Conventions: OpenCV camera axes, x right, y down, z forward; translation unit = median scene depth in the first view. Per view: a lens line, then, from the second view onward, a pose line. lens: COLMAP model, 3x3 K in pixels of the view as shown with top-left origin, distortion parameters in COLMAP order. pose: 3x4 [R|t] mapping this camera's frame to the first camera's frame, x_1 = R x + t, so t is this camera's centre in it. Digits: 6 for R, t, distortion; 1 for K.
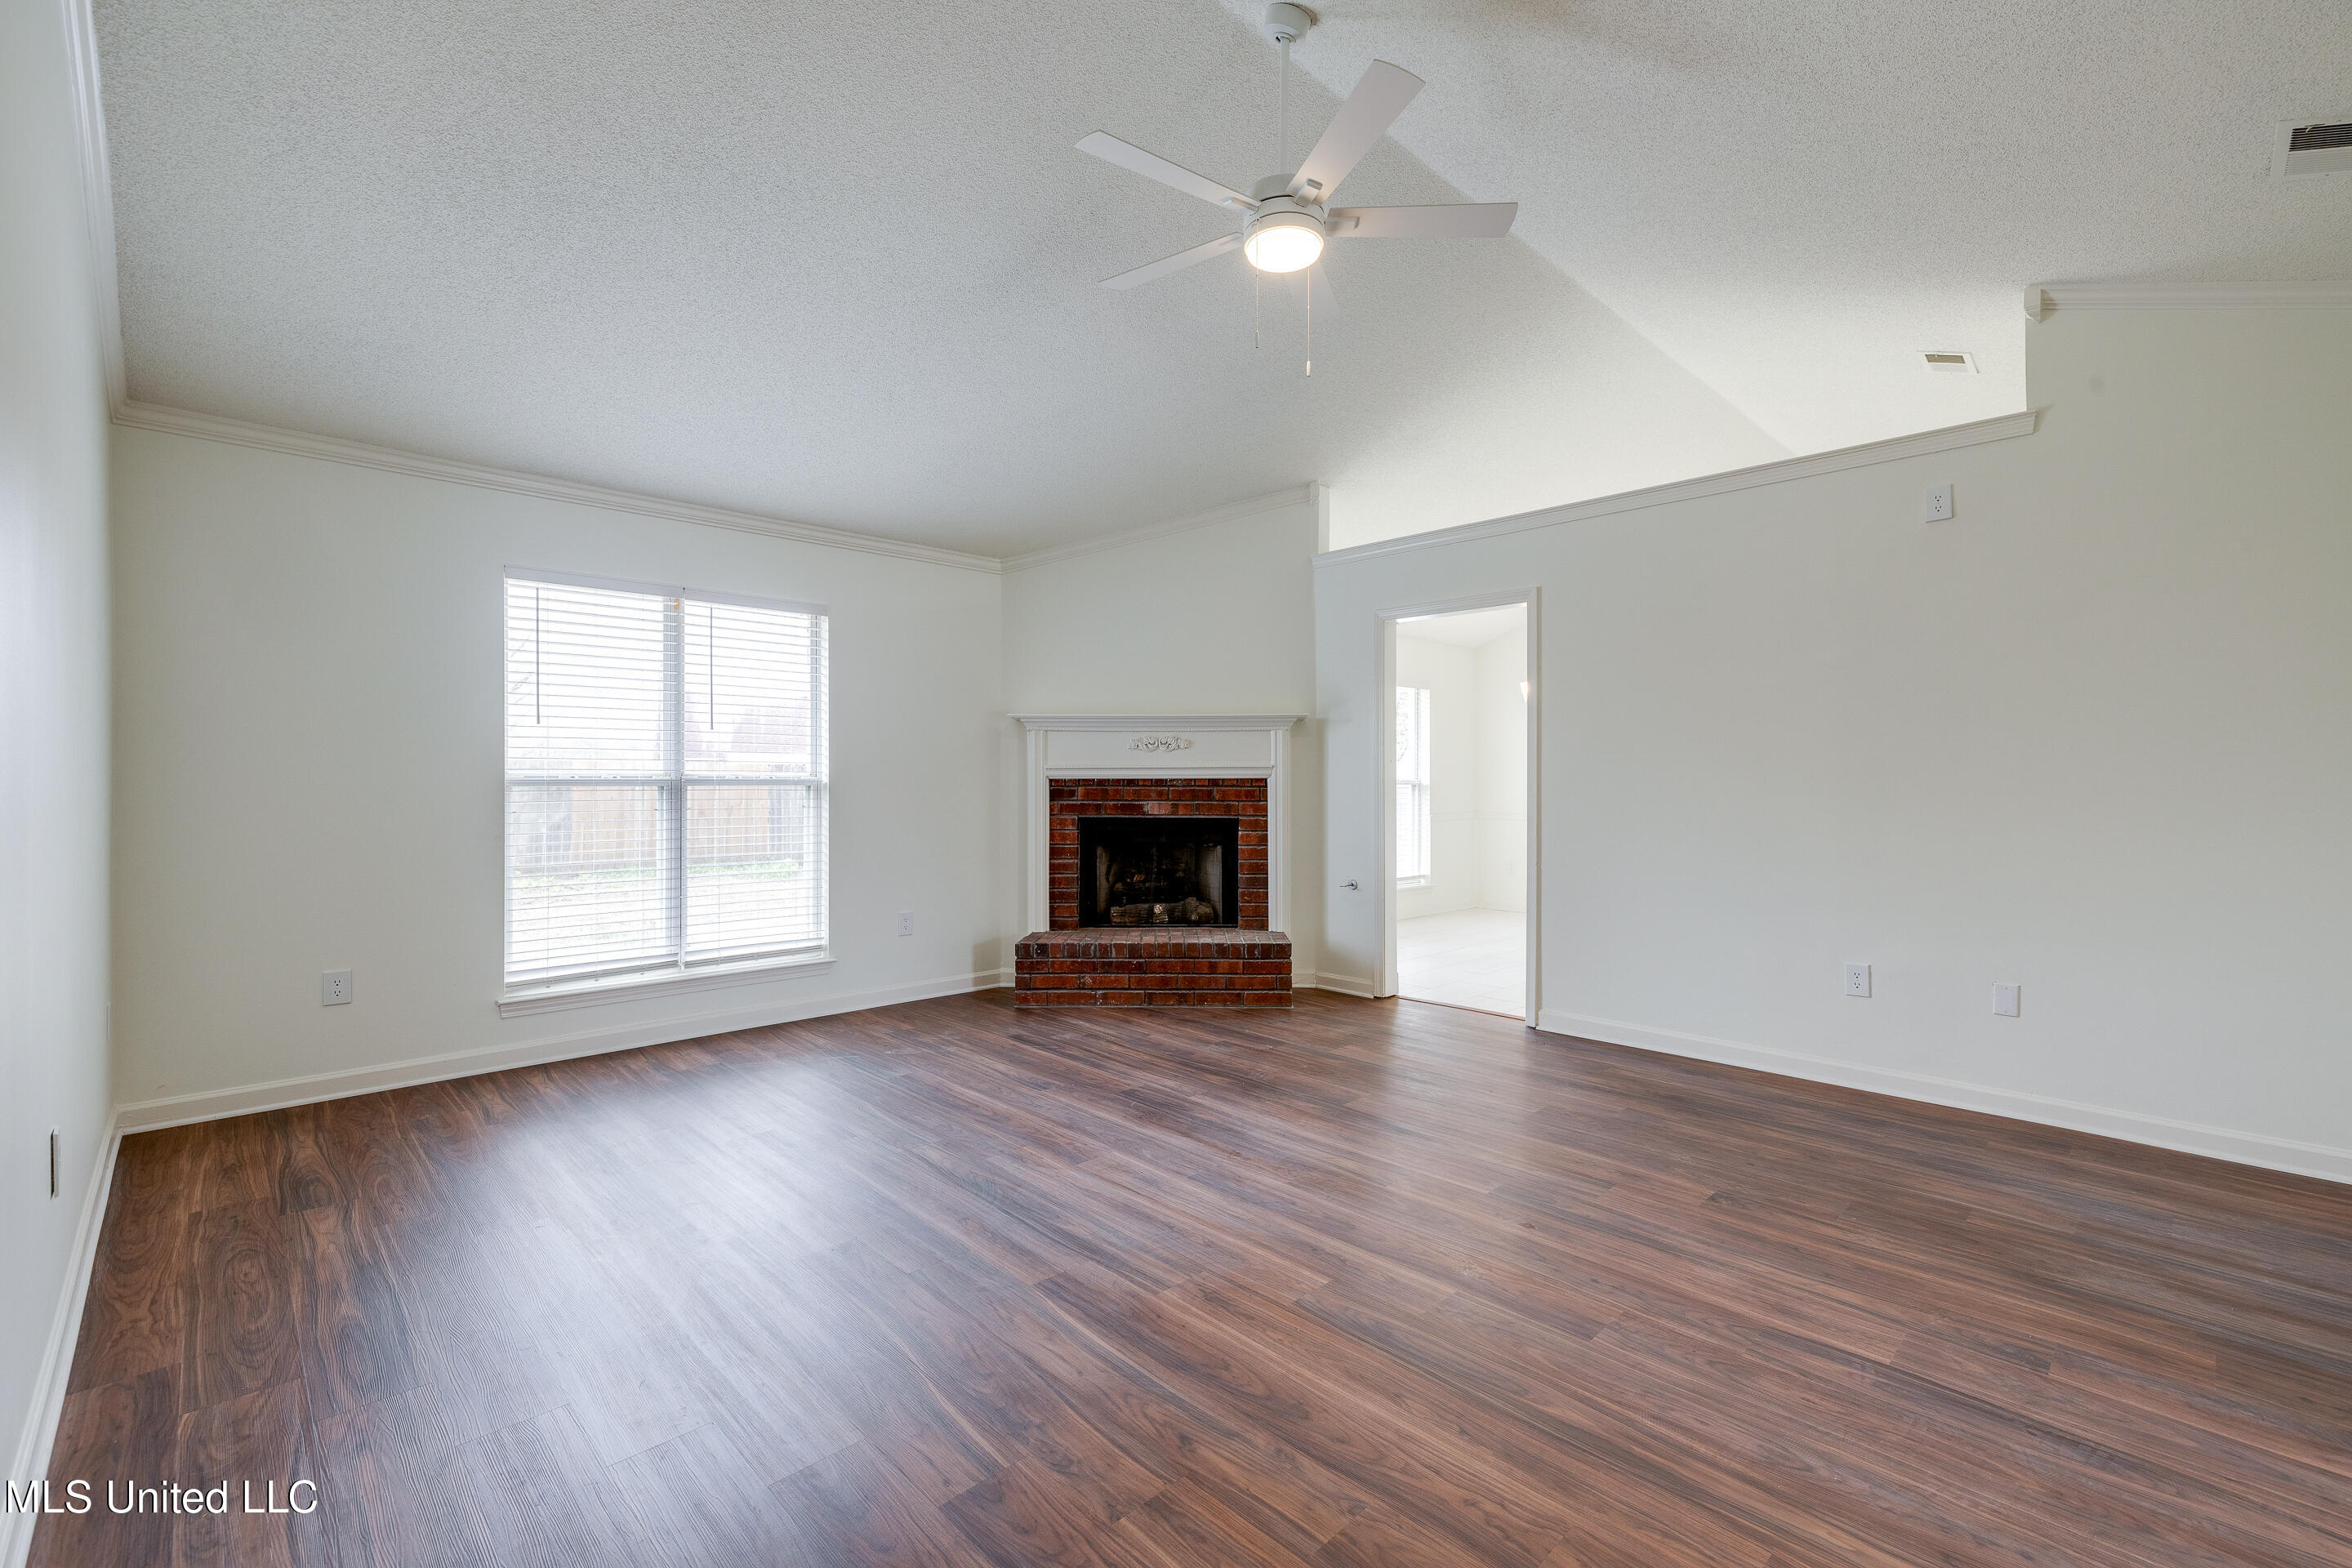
lens RADIAL K [[1021.2, 0, 1166.2], [0, 1021.2, 783.4], [0, 0, 1]] dist [0.003426, -0.000150]
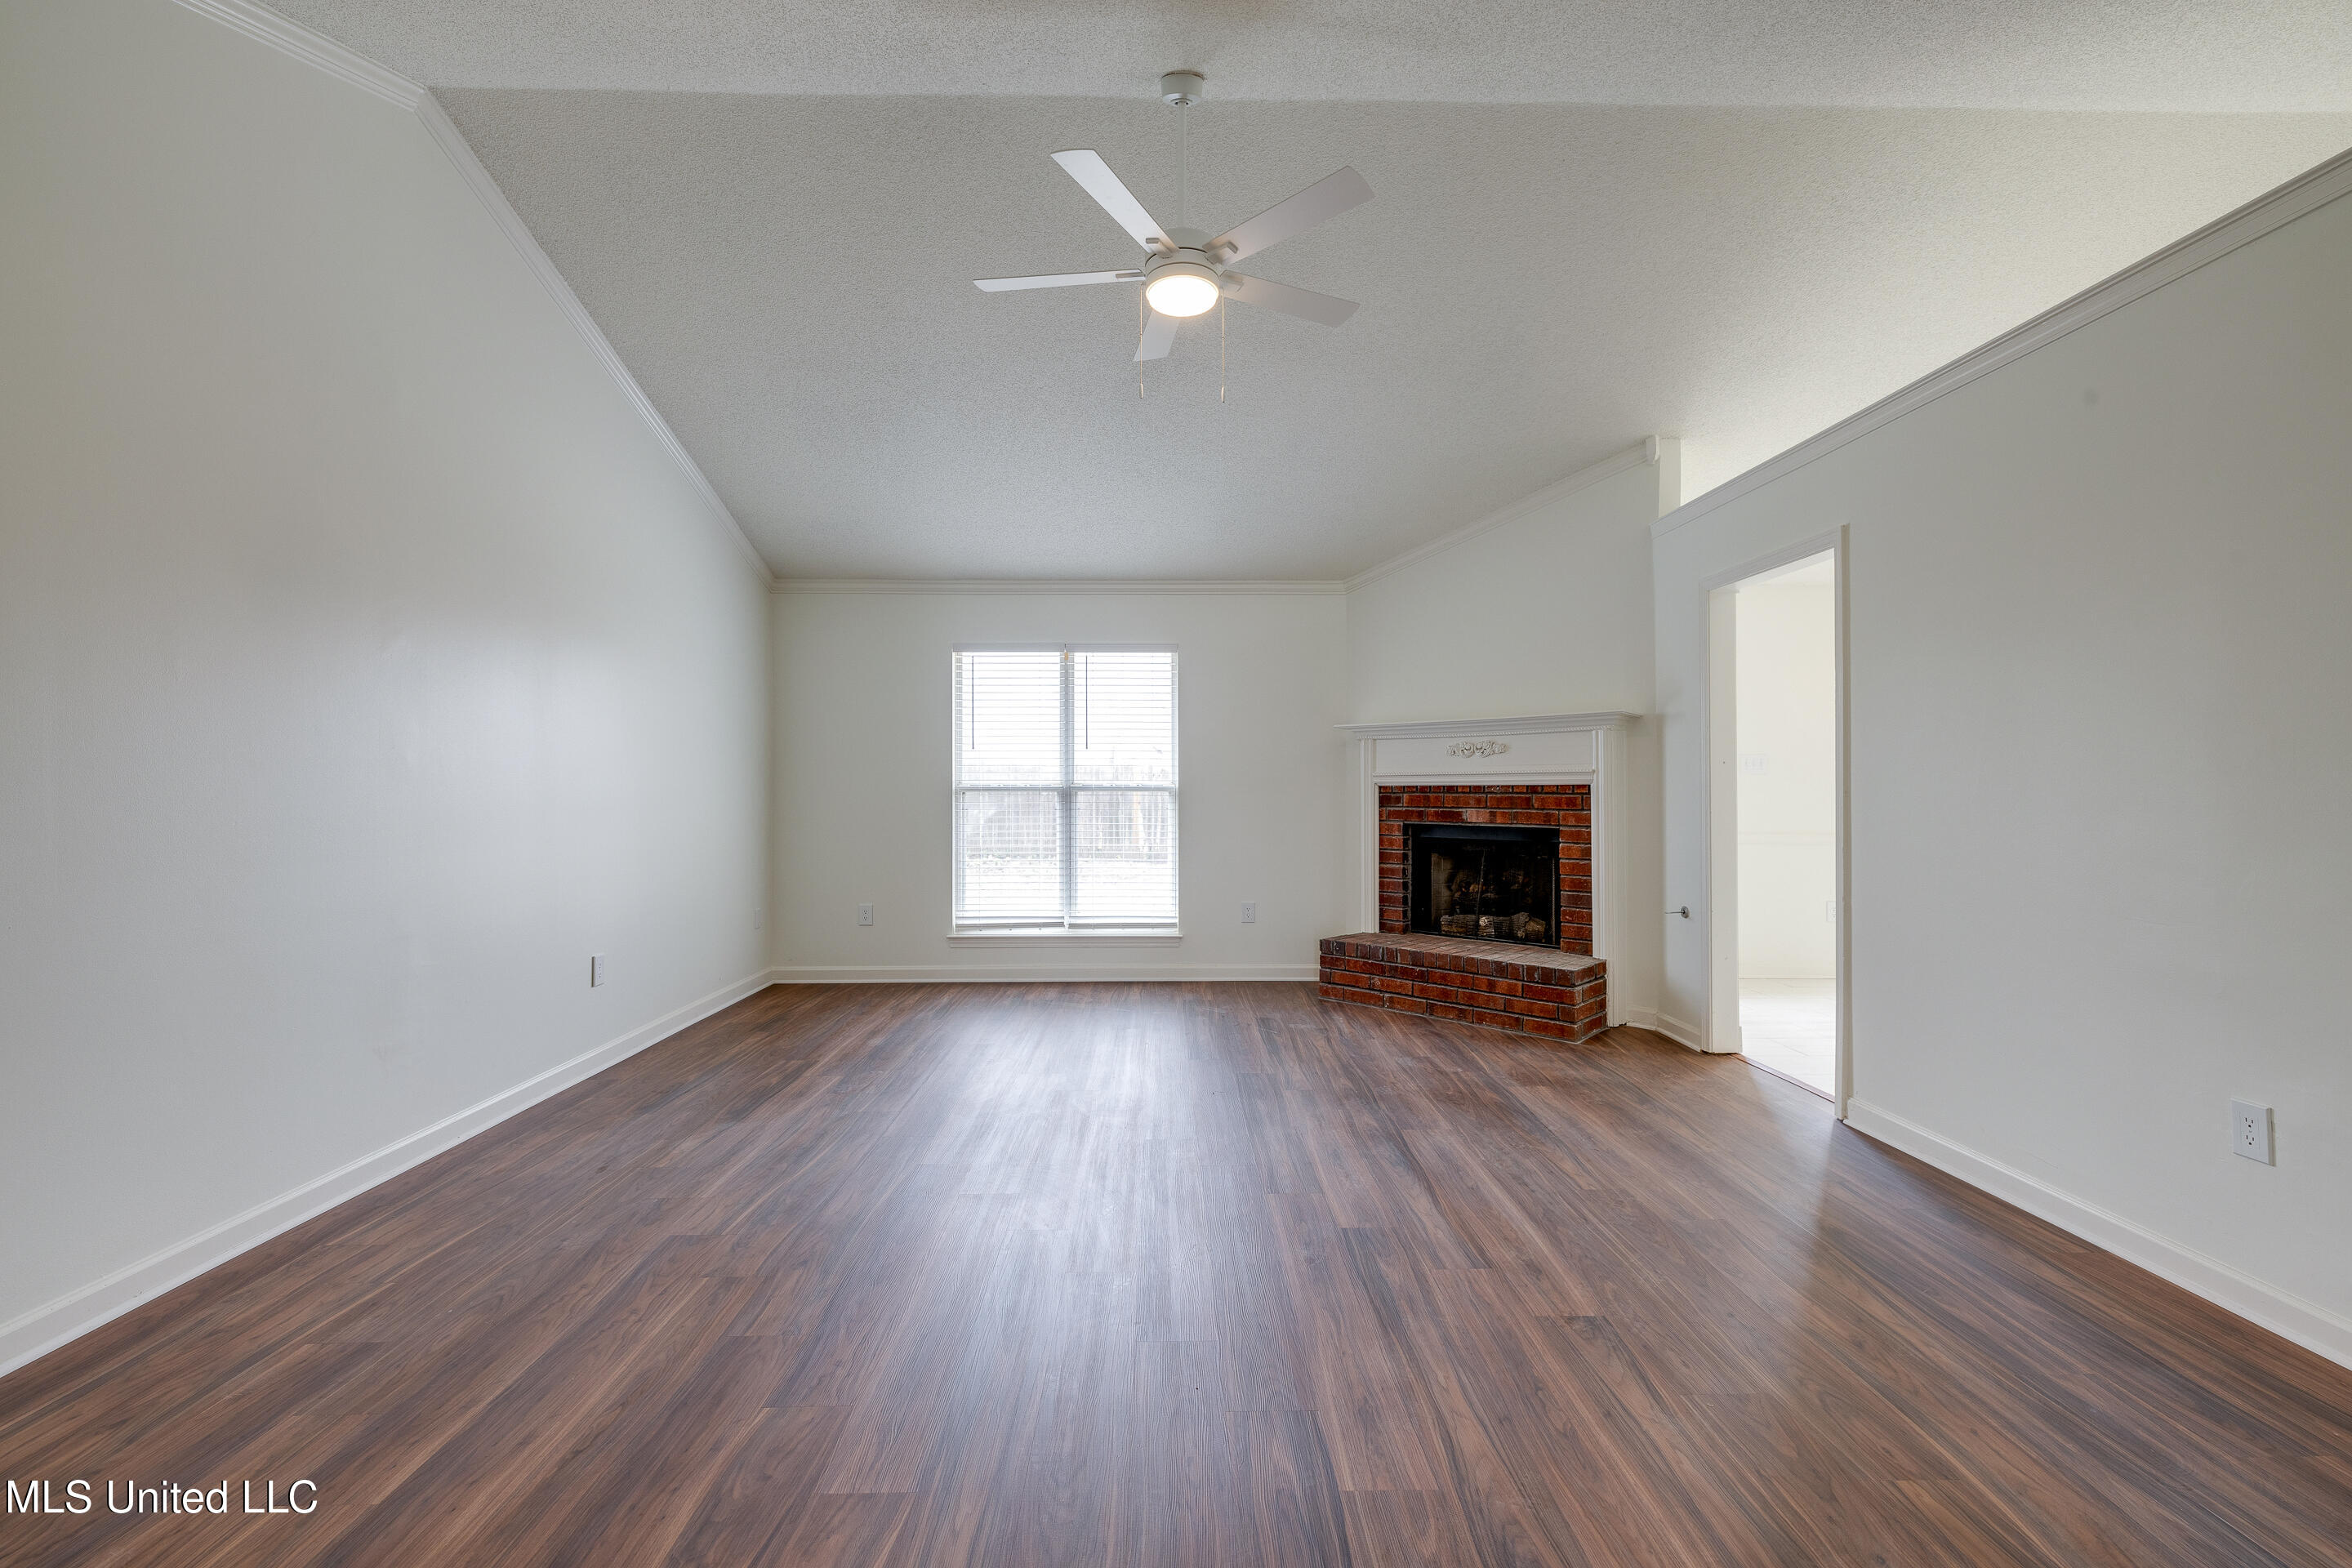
lens RADIAL K [[992.5, 0, 1151.2], [0, 992.5, 786.2], [0, 0, 1]] dist [0.002381, -0.000112]
pose [[0.723912, -0.002680, -0.689887, 0.448745], [-0.000604, 0.999990, -0.004518, 0.000644], [0.689892, 0.003687, 0.723903, 0.121228]]
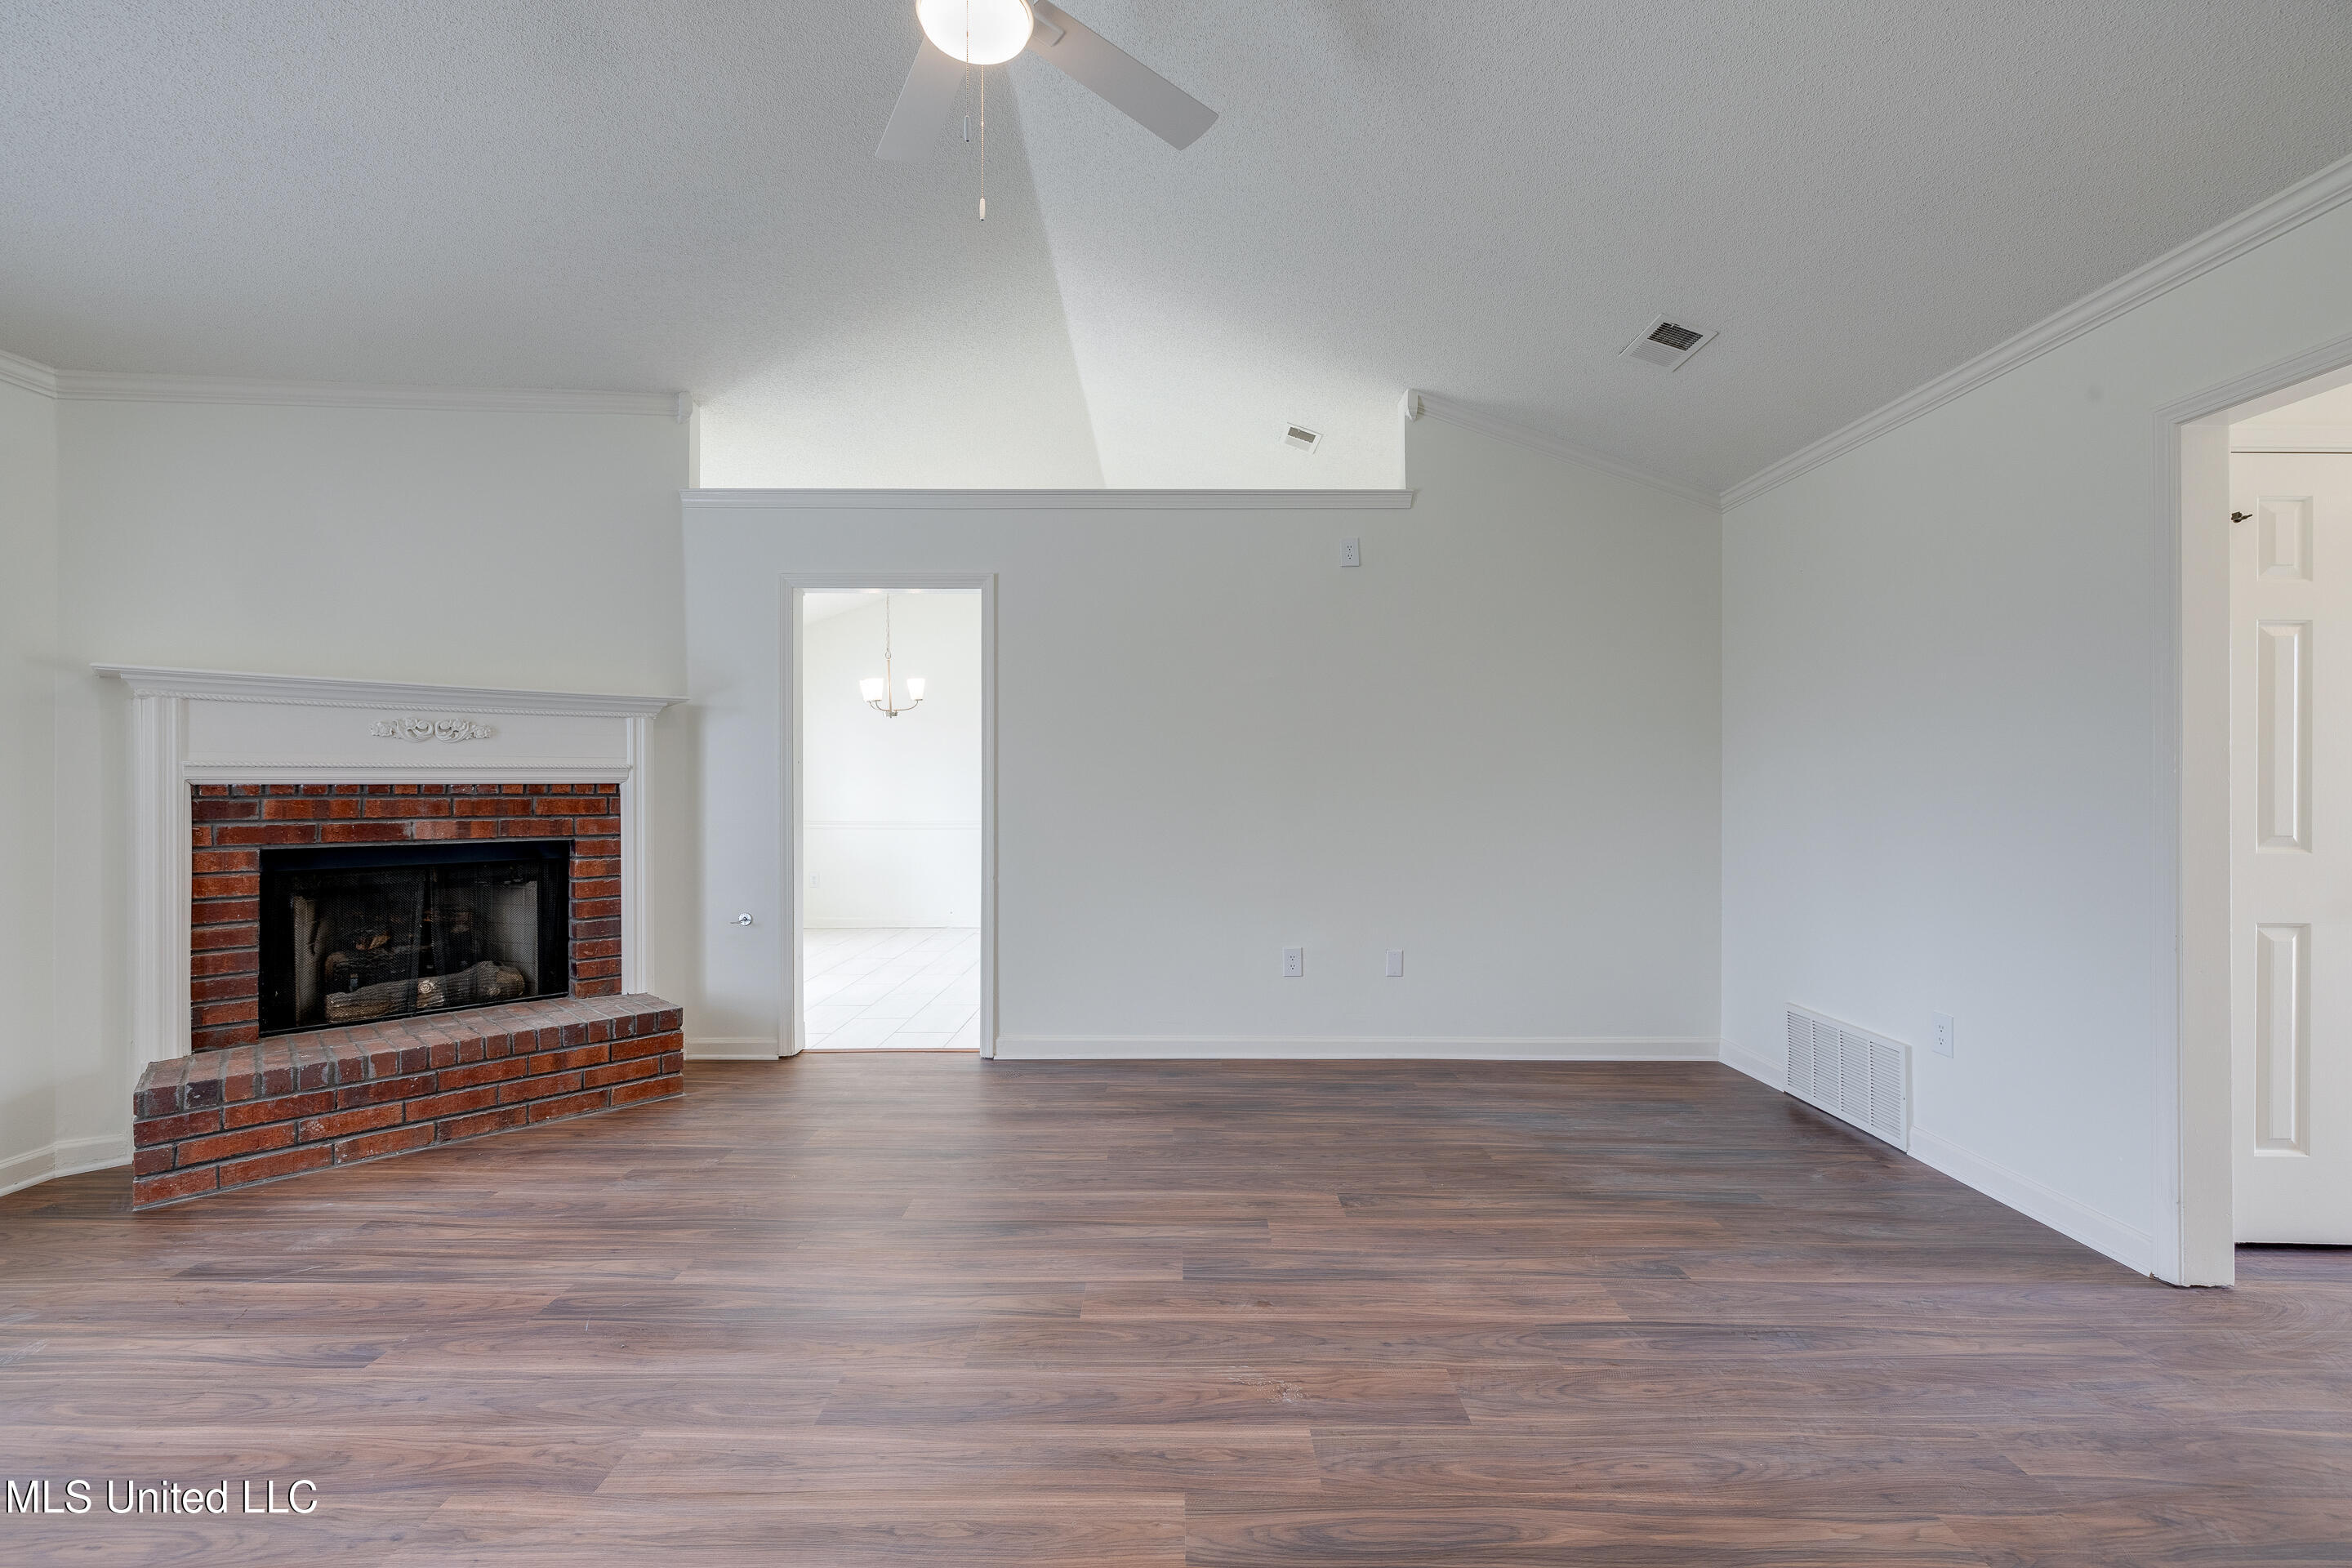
lens RADIAL K [[1005.2, 0, 1184.4], [0, 1005.2, 781.9], [0, 0, 1]] dist [0.001875, -0.000119]
pose [[0.684814, 0.001219, 0.728717, -0.157100], [0.003609, 0.999981, -0.005064, -0.001139], [-0.728709, 0.006097, 0.684796, 0.237936]]
